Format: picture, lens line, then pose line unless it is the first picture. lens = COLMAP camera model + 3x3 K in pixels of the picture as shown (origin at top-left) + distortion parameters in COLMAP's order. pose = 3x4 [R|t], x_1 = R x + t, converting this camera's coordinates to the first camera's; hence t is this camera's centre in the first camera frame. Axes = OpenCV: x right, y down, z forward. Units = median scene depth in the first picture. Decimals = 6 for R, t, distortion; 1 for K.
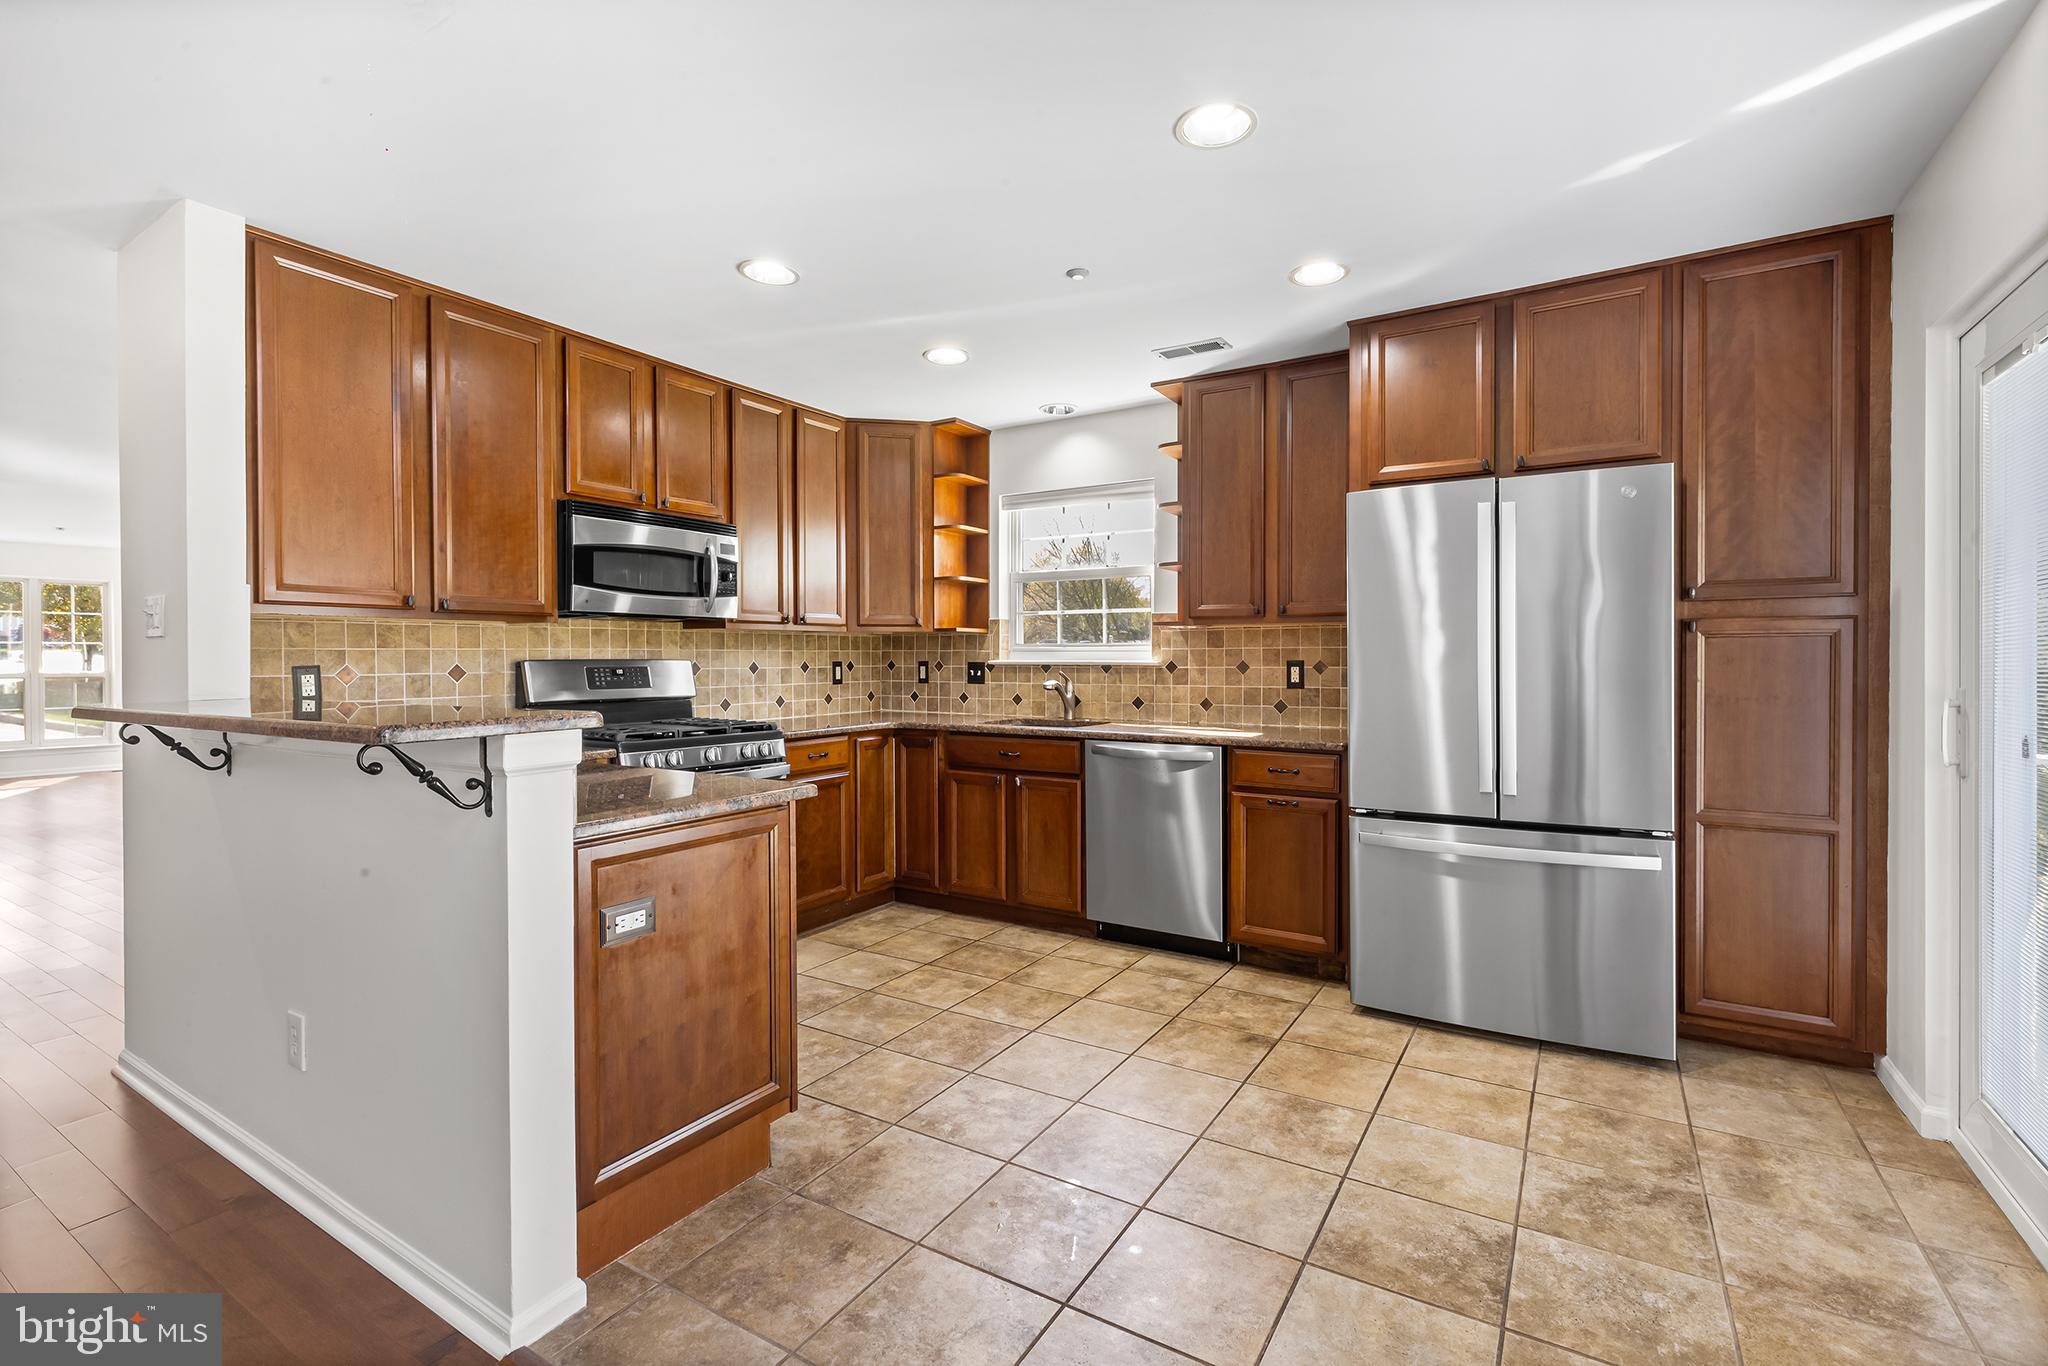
lens RADIAL K [[920.5, 0, 1028.5], [0, 920.5, 665.4], [0, 0, 1]] dist [0.001871, 0.000033]
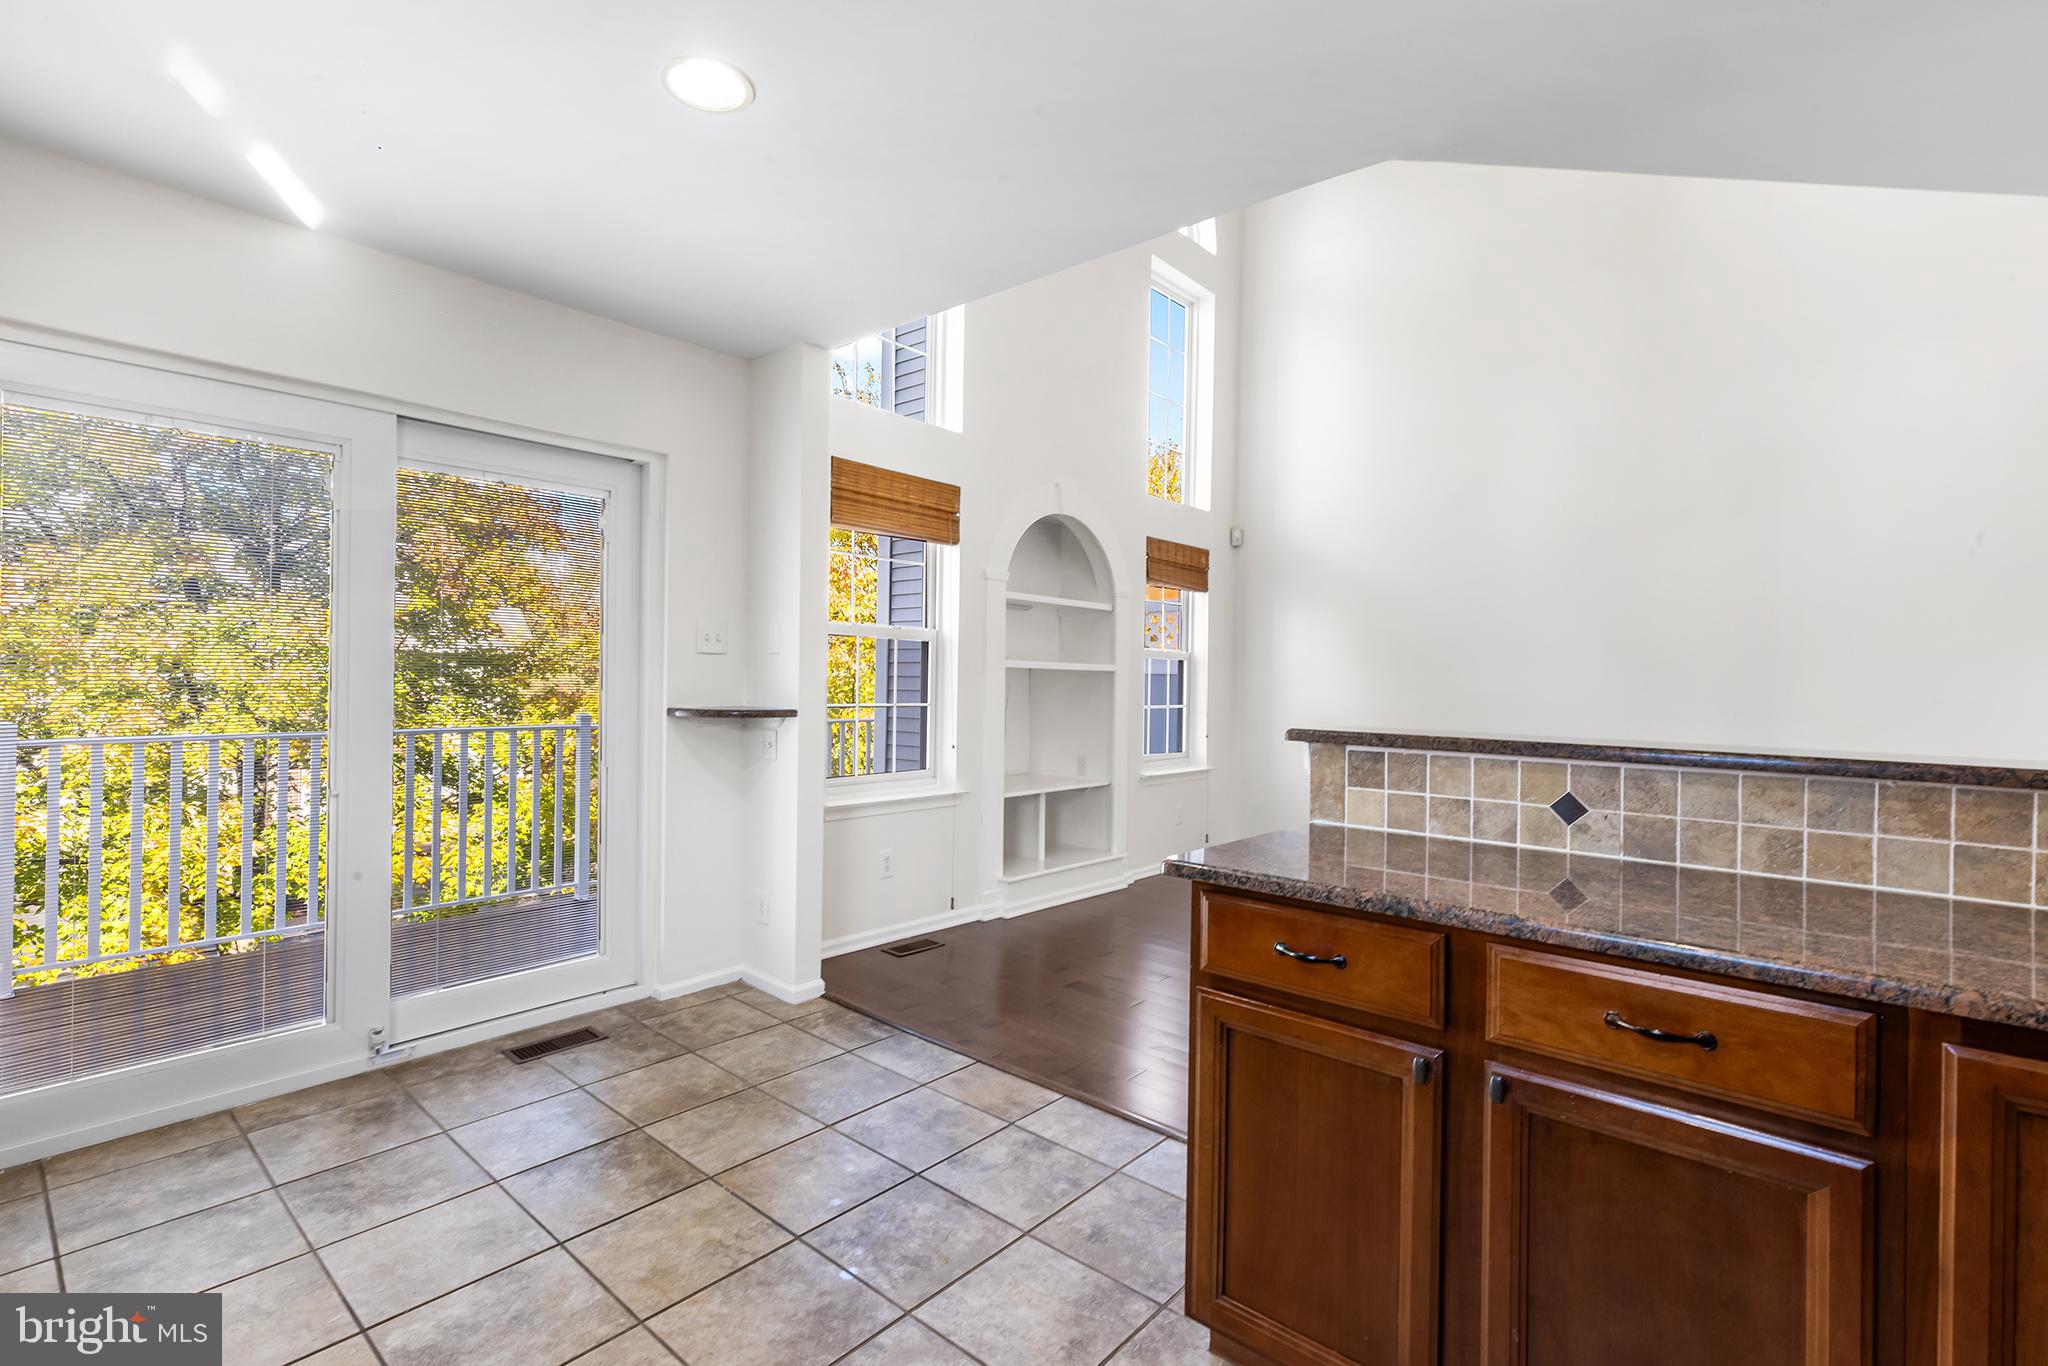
lens RADIAL K [[920.5, 0, 1012.9], [0, 920.5, 681.3], [0, 0, 1]] dist [0.001871, 0.000033]
pose [[-0.985237, -0.012581, 0.170734, -0.179131], [-0.011308, 0.999901, 0.008424, -0.010838], [-0.170823, 0.006369, -0.985281, 1.313065]]
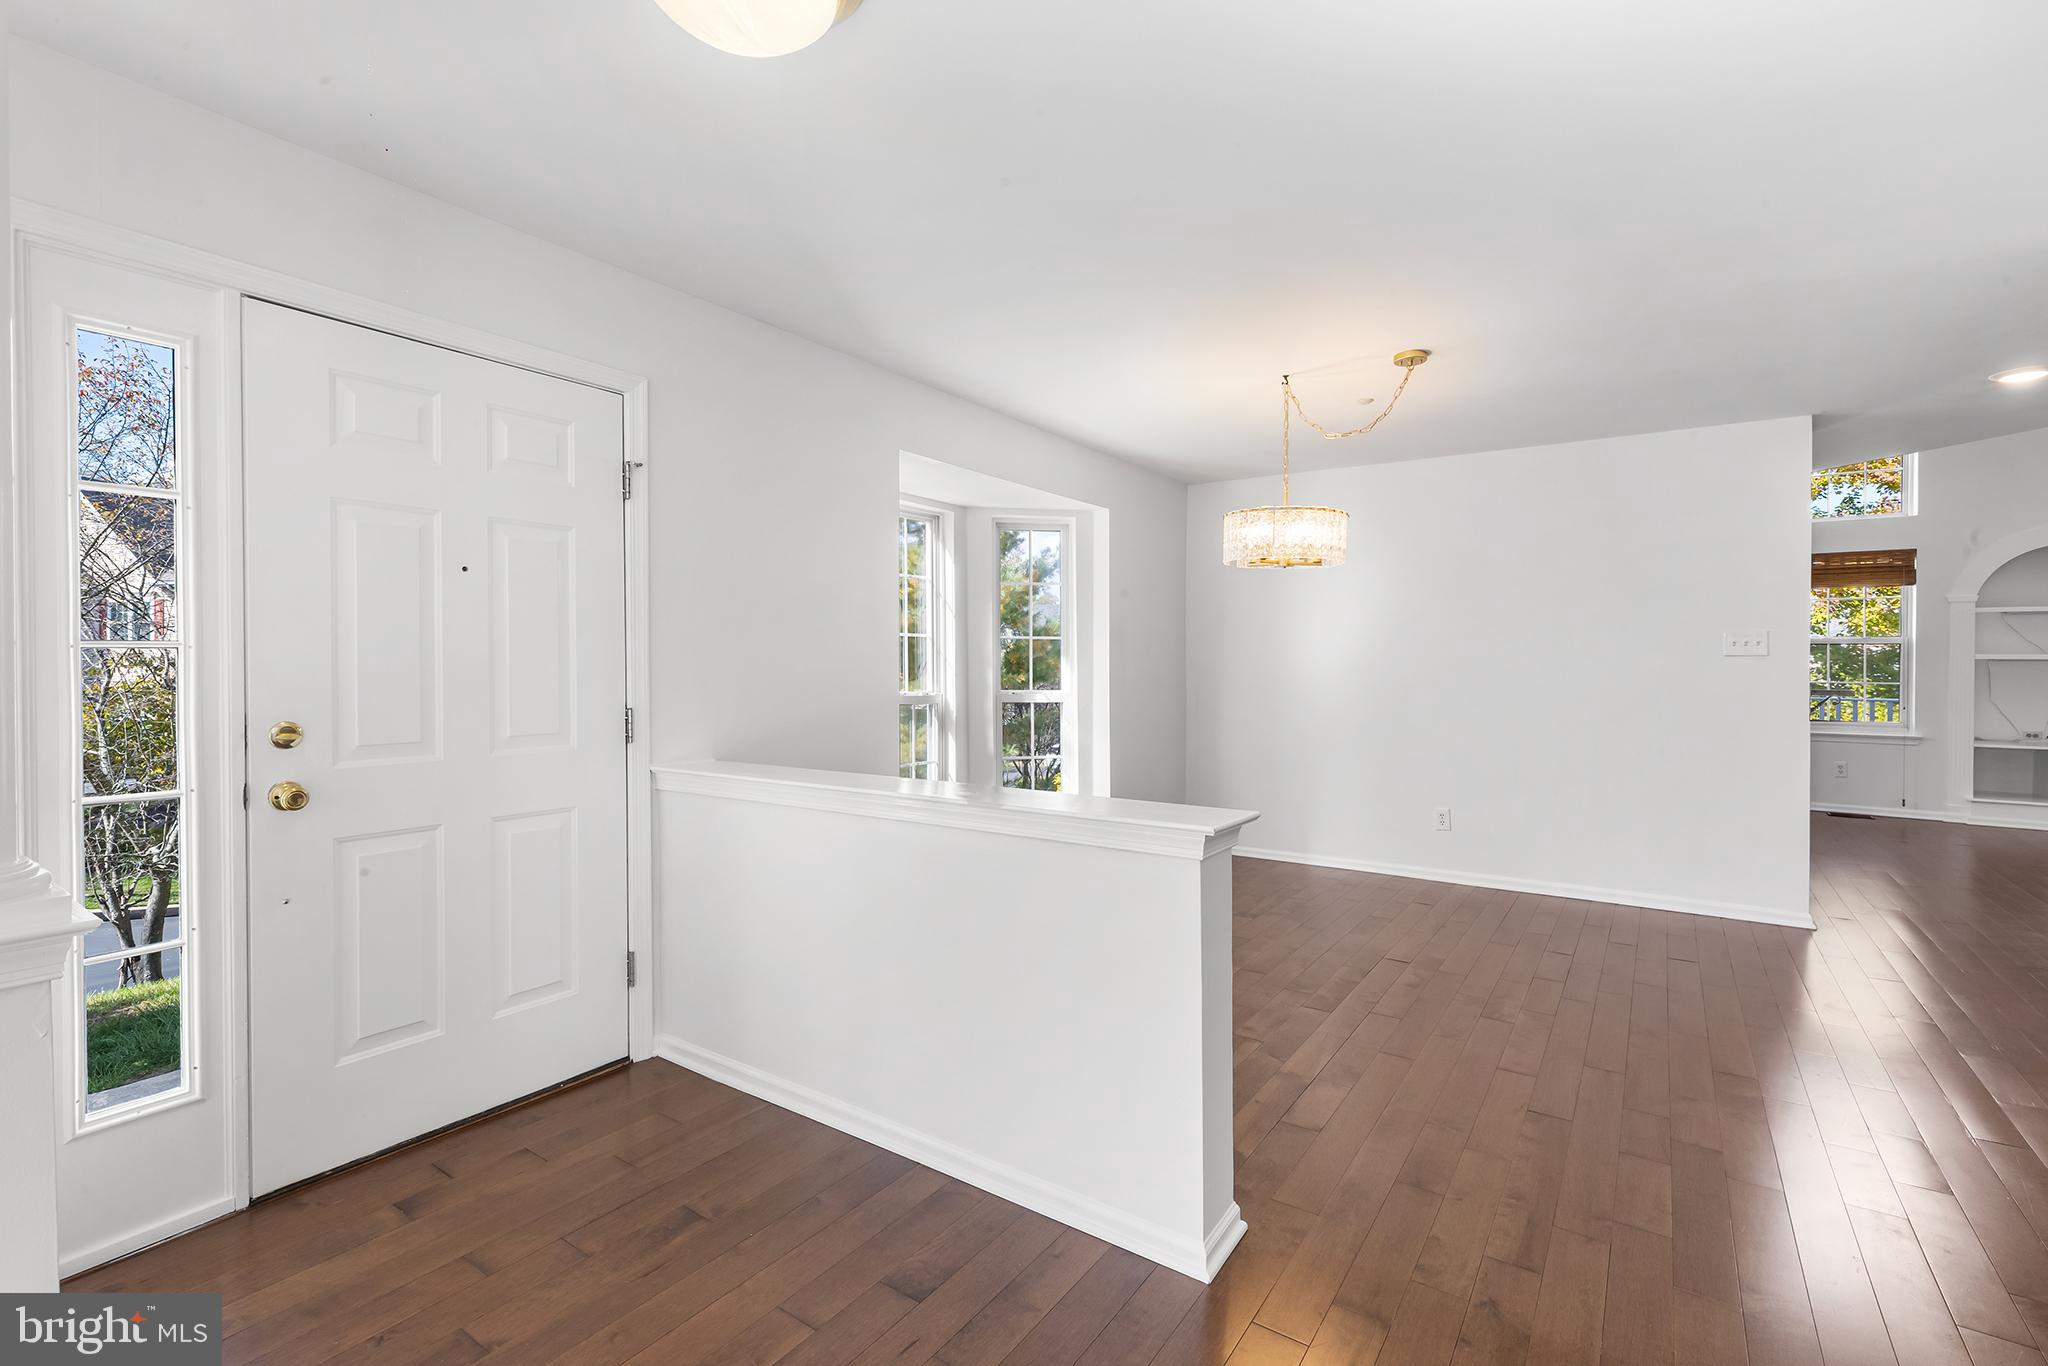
lens RADIAL K [[920.5, 0, 1025.6], [0, 920.5, 672.2], [0, 0, 1]] dist [0.001871, 0.000033]
pose [[0.042525, -0.004720, 0.999084, -2.368377], [0.007028, 0.999966, 0.004425, -0.015361], [-0.999071, 0.006834, 0.042556, 2.096908]]
